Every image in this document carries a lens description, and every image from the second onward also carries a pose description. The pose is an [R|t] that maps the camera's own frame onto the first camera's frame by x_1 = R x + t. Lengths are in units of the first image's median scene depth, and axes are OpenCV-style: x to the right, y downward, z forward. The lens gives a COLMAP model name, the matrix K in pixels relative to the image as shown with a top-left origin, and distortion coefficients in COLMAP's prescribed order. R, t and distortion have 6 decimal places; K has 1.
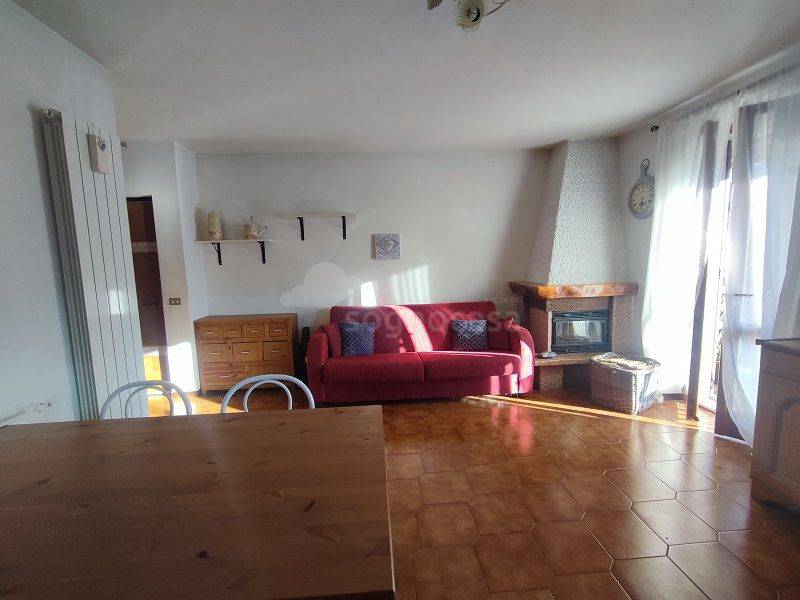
lens RADIAL K [[355.1, 0, 400.0], [0, 355.1, 300.0], [0, 0, 1]] dist [-0.056615, 0.025619]
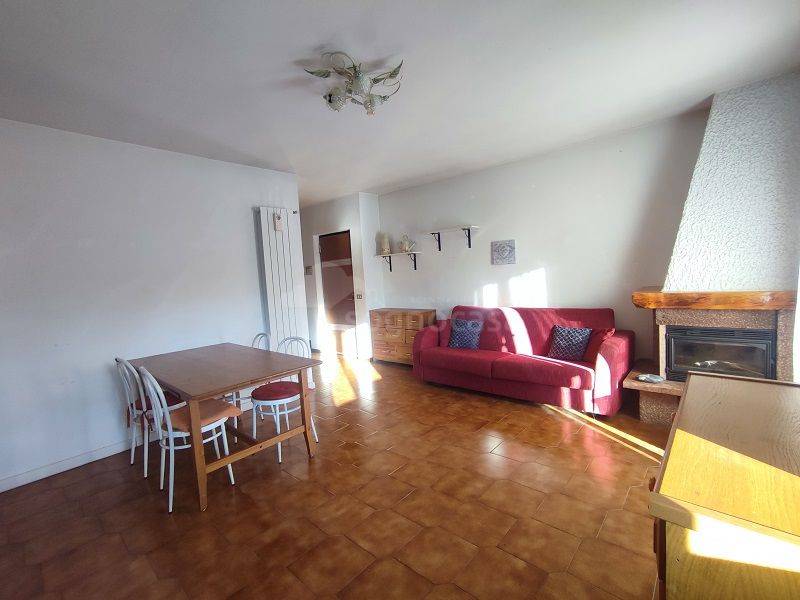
lens RADIAL K [[355.1, 0, 400.0], [0, 355.1, 300.0], [0, 0, 1]] dist [-0.056615, 0.025619]
pose [[0.706712, 0.039046, -0.706423, 0.535703], [-0.043220, 0.998994, 0.011980, -0.006652], [0.706180, 0.022066, 0.707688, 0.028657]]
